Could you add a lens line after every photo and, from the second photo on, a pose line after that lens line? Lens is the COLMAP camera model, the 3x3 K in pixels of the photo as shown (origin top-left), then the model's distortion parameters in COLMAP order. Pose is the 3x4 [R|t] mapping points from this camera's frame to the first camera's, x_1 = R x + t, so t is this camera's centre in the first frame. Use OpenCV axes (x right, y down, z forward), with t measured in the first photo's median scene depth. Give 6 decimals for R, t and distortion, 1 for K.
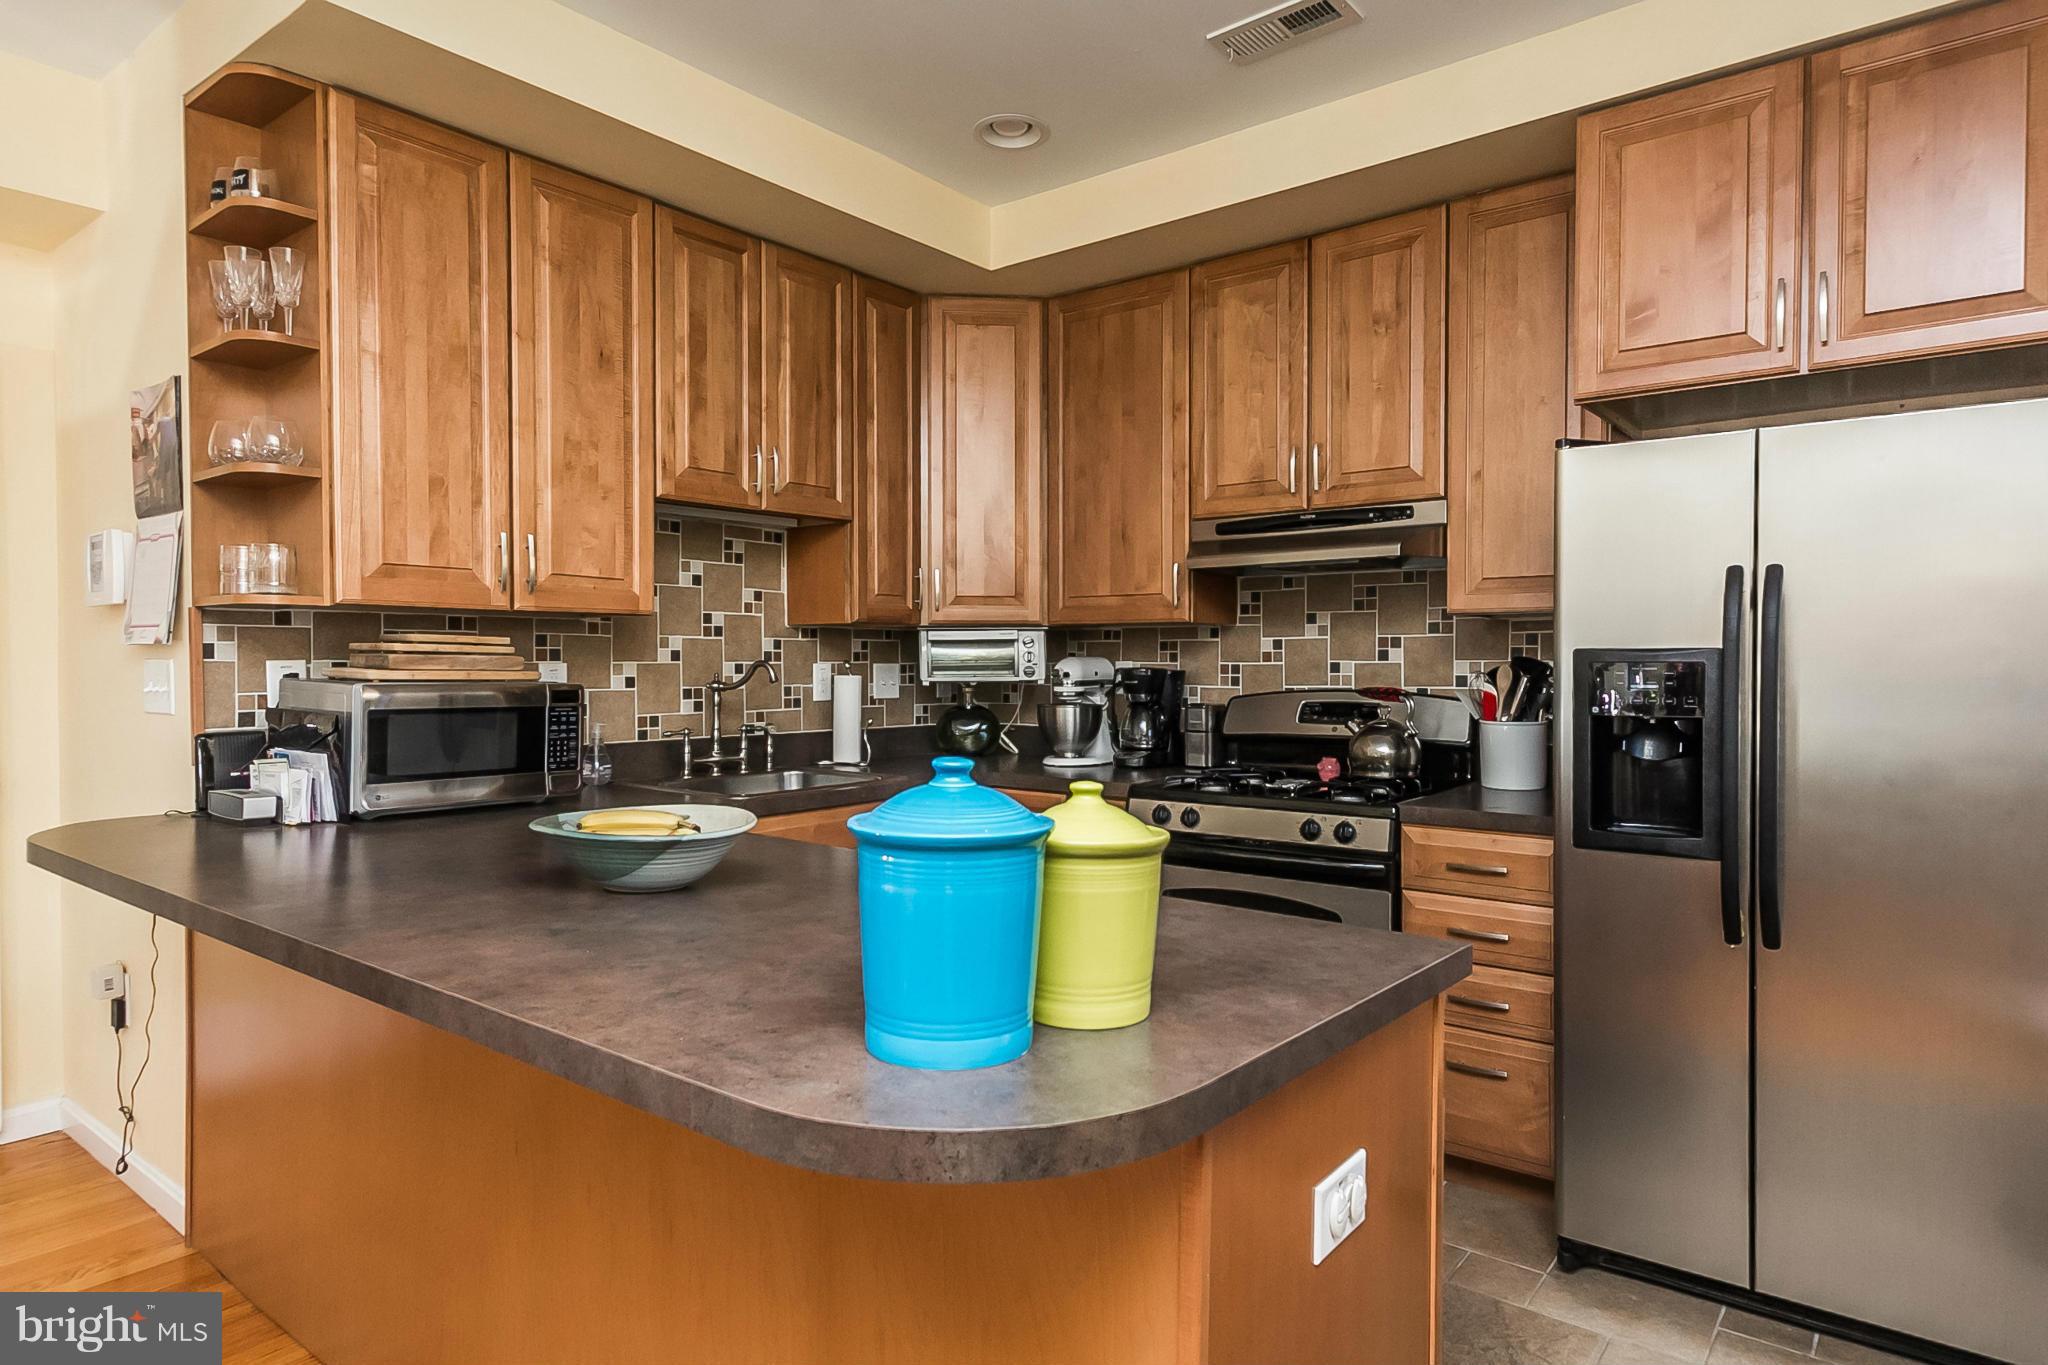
lens RADIAL K [[1165.0, 0, 1136.2], [0, 1165.0, 679.0], [0, 0, 1]] dist [0.014309, -0.000253]
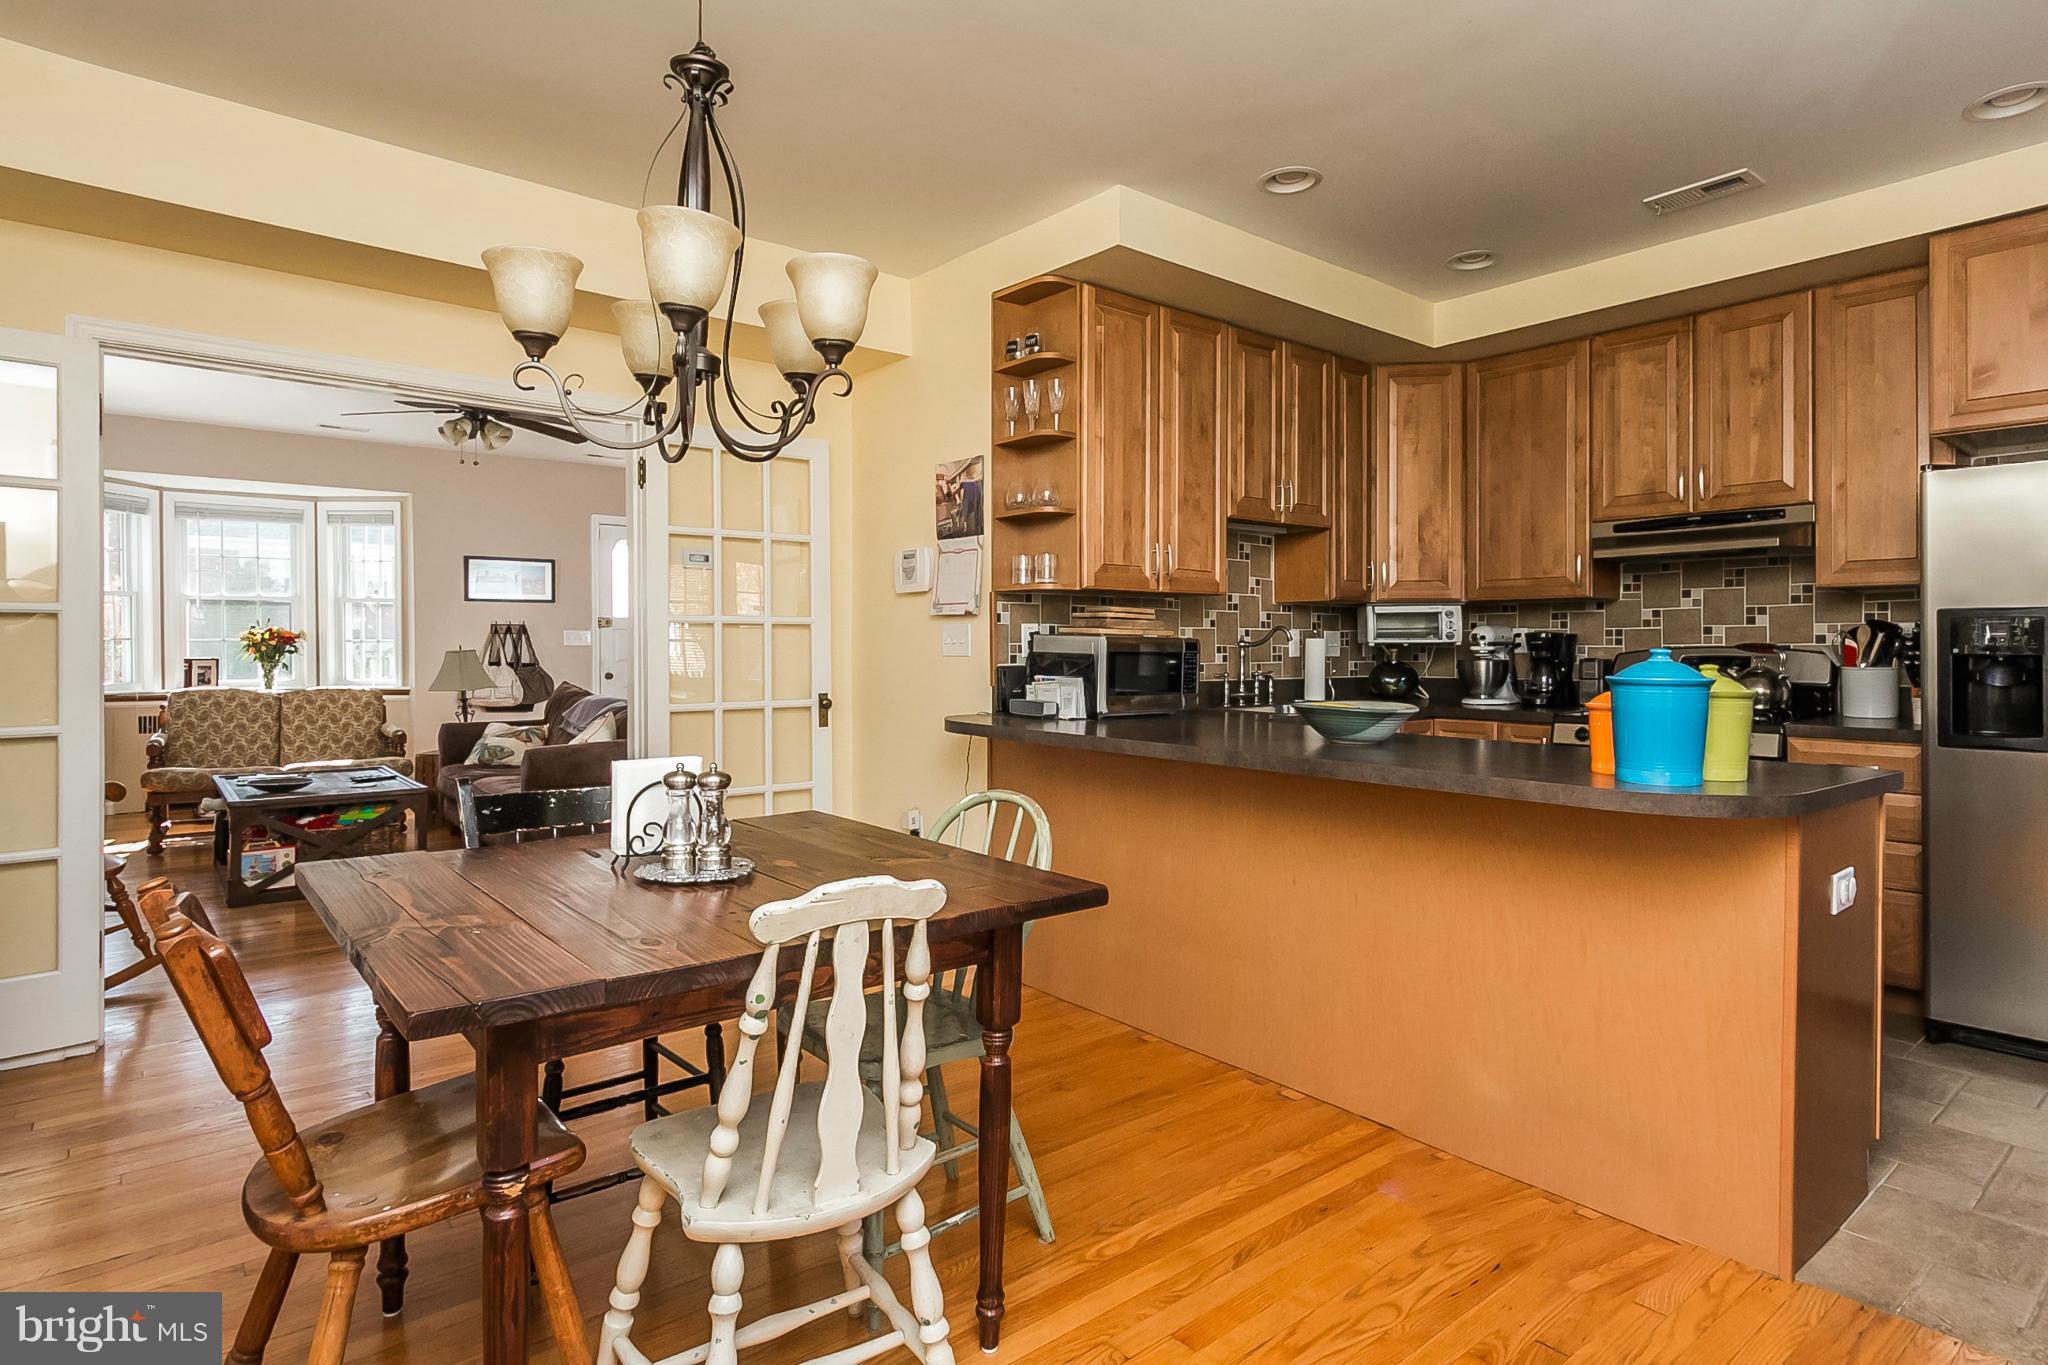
lens RADIAL K [[1106.1, 0, 1097.1], [0, 1106.1, 644.2], [0, 0, 1]] dist [-0.002432, -0.001303]
pose [[0.973892, 0.000043, -0.227012, -0.237022], [-0.004138, 0.999837, -0.017562, 0.033216], [0.226975, 0.018043, 0.973733, -0.409879]]
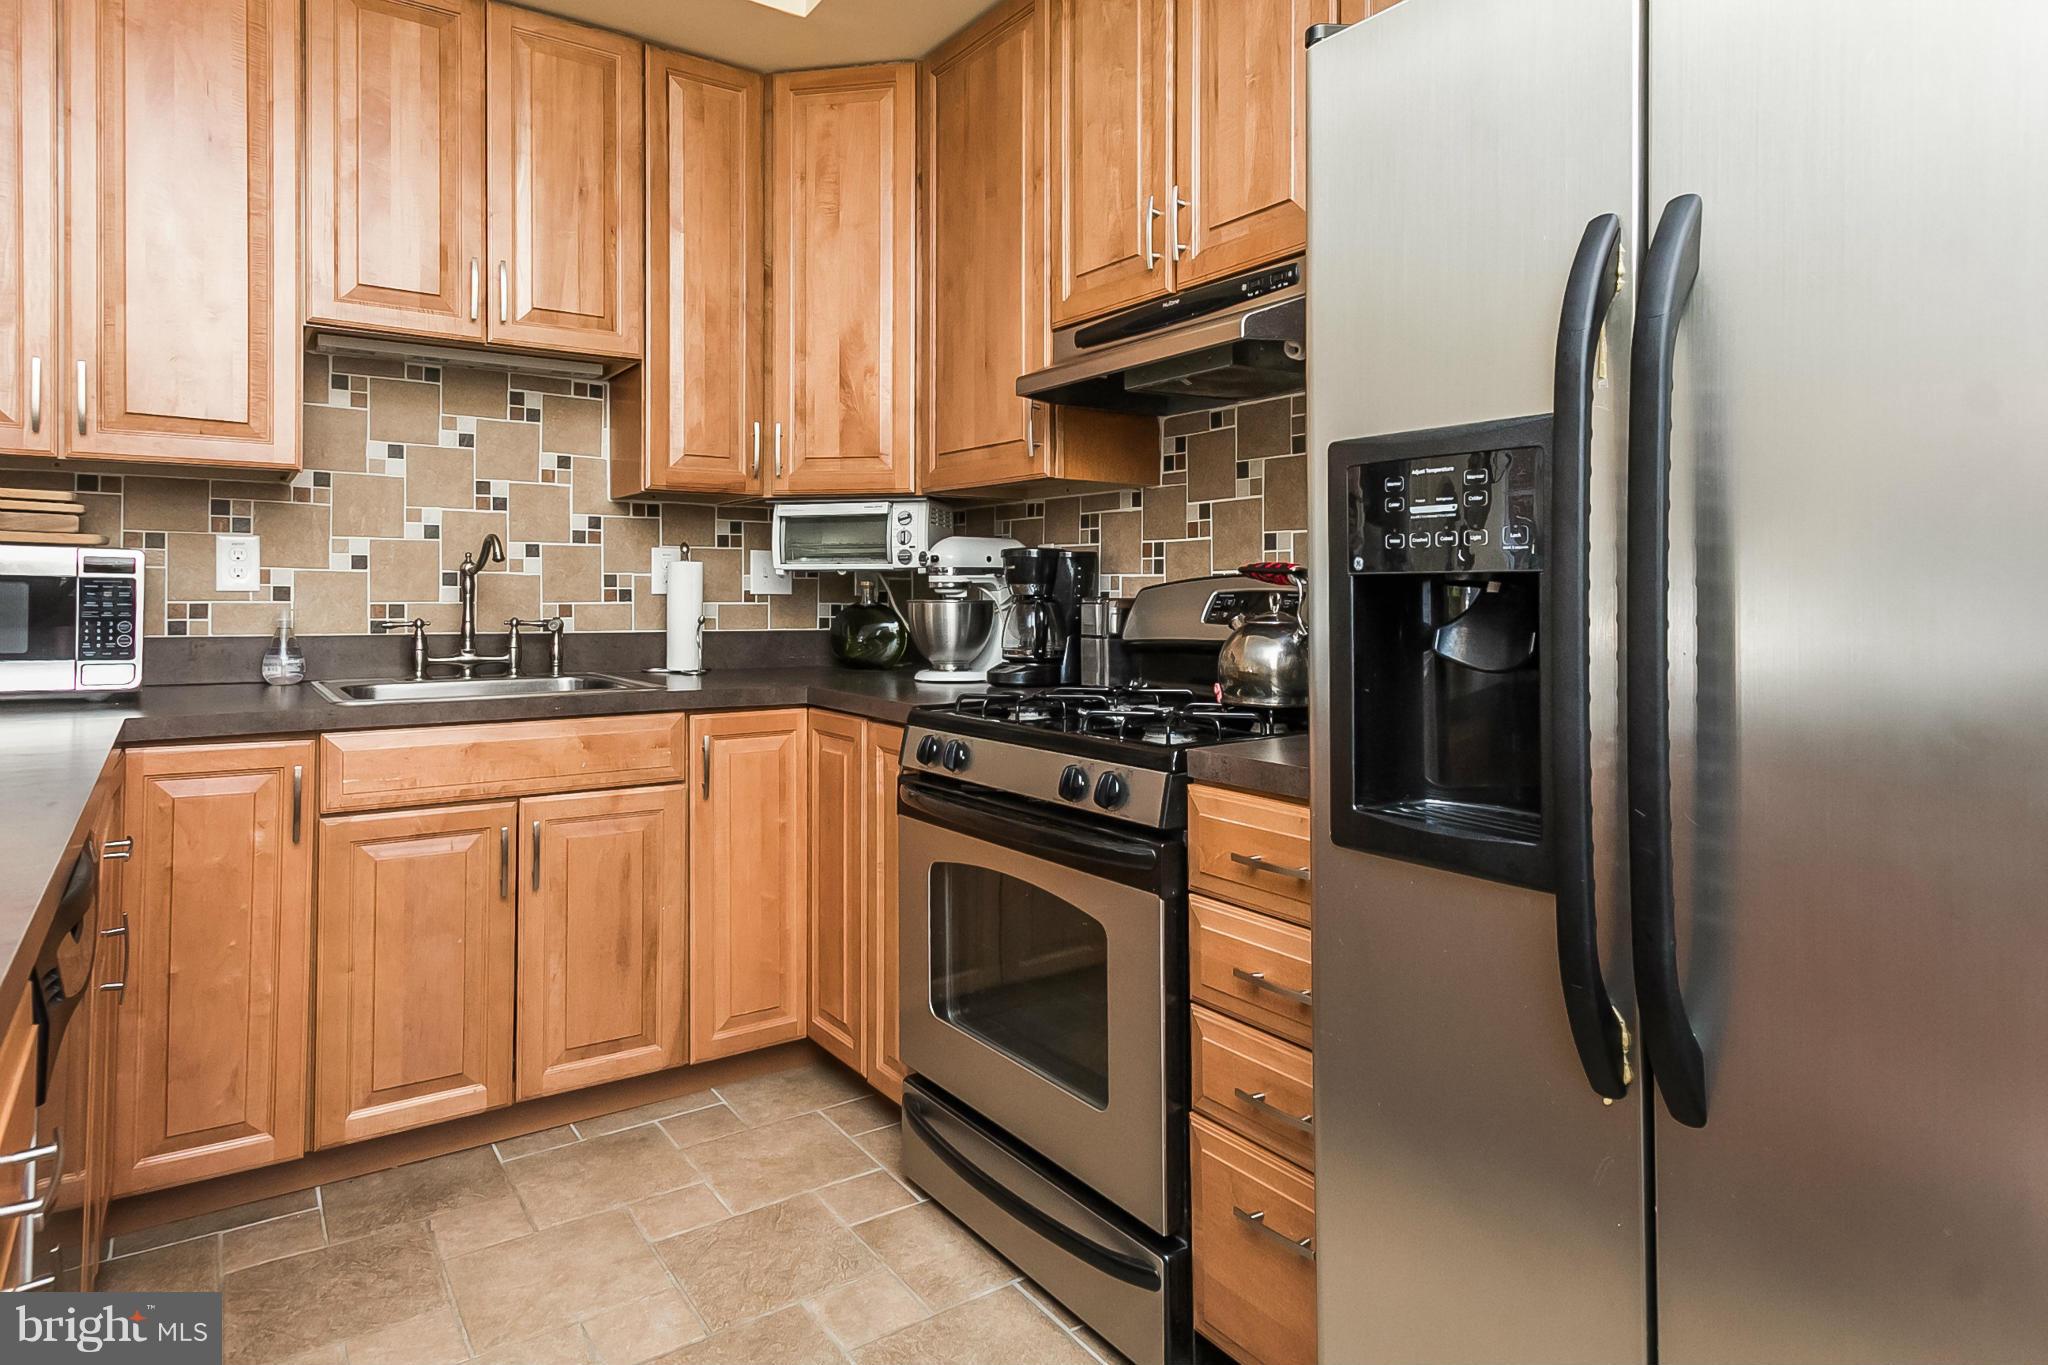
lens RADIAL K [[1224.6, 0, 1073.2], [0, 1224.6, 586.3], [0, 0, 1]] dist [0.013488, 0.000033]
pose [[0.946982, -0.000287, -0.321286, 0.311098], [-0.006525, 0.999776, -0.020126, 0.032902], [0.321220, 0.021155, 0.946768, 0.332512]]
